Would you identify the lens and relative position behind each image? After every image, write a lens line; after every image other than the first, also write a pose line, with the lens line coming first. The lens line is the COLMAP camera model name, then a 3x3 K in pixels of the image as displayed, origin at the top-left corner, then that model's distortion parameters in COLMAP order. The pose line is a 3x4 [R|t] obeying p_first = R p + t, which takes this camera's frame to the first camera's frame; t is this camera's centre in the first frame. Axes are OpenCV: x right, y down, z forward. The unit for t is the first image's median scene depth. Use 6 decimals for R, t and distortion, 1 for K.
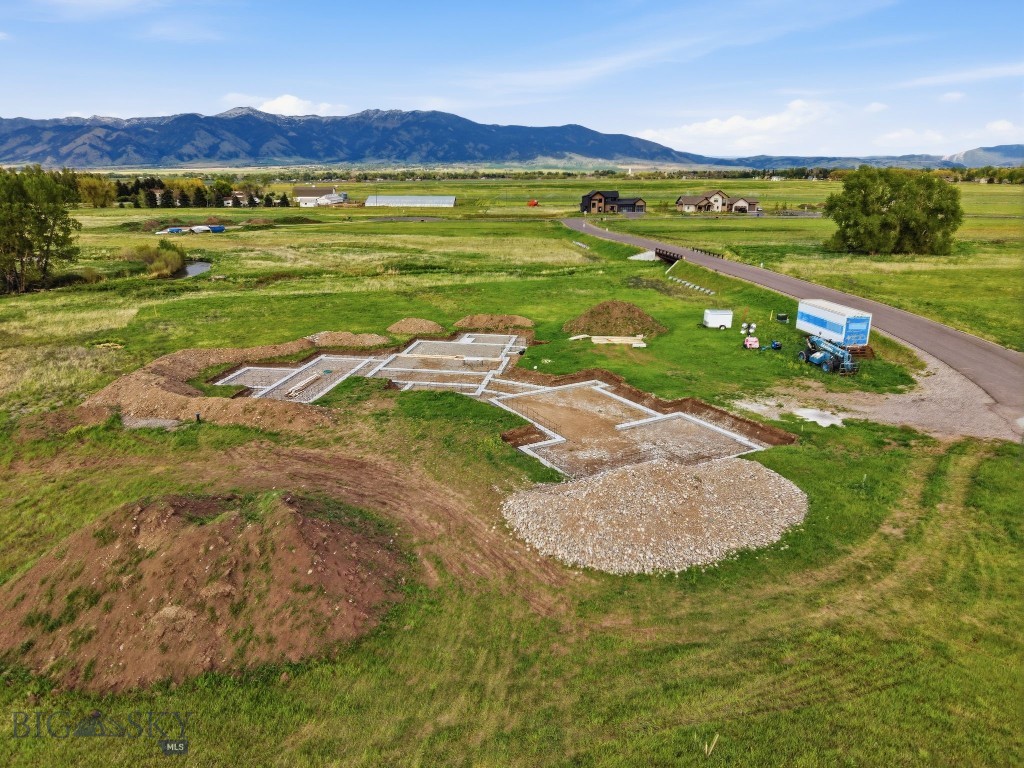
lens RADIAL K [[686.0, 0, 512.1], [0, 686.0, 386.7], [0, 0, 1]] dist [0.015696, -0.014901]
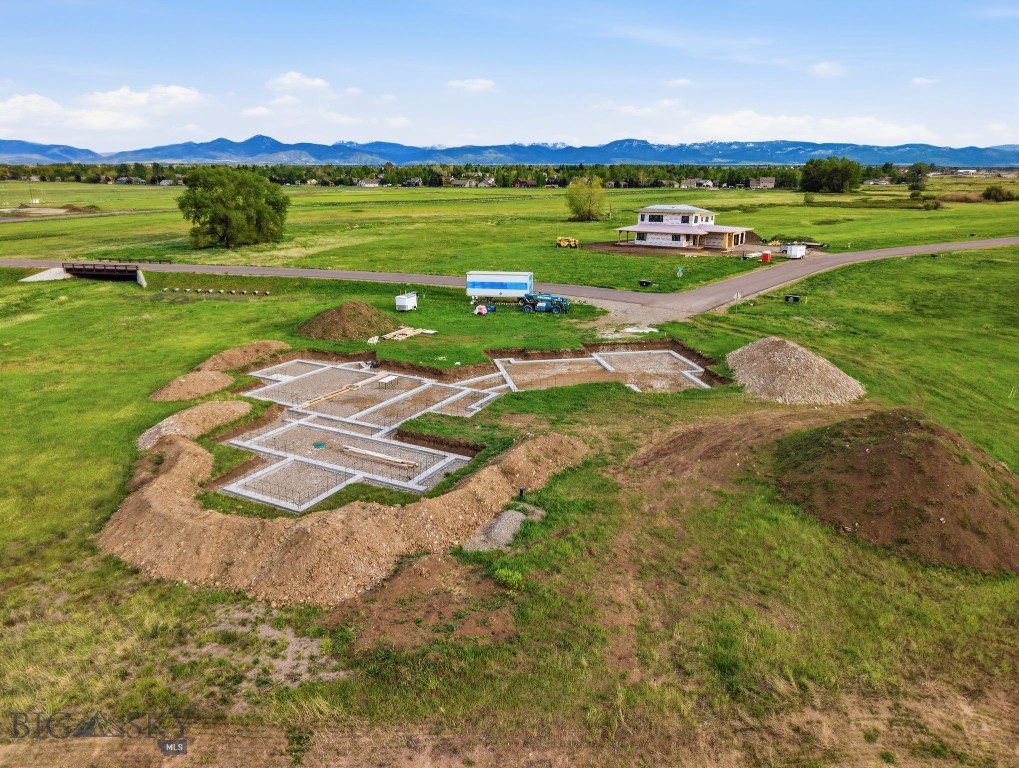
lens RADIAL K [[685.3, 0, 511.9], [0, 685.3, 384.2], [0, 0, 1]] dist [0.019304, -0.020581]
pose [[0.339757, -0.276001, 0.899104, -0.620846], [0.276072, 0.943127, 0.185192, -0.119492], [-0.899083, 0.185297, 0.396630, 0.383149]]
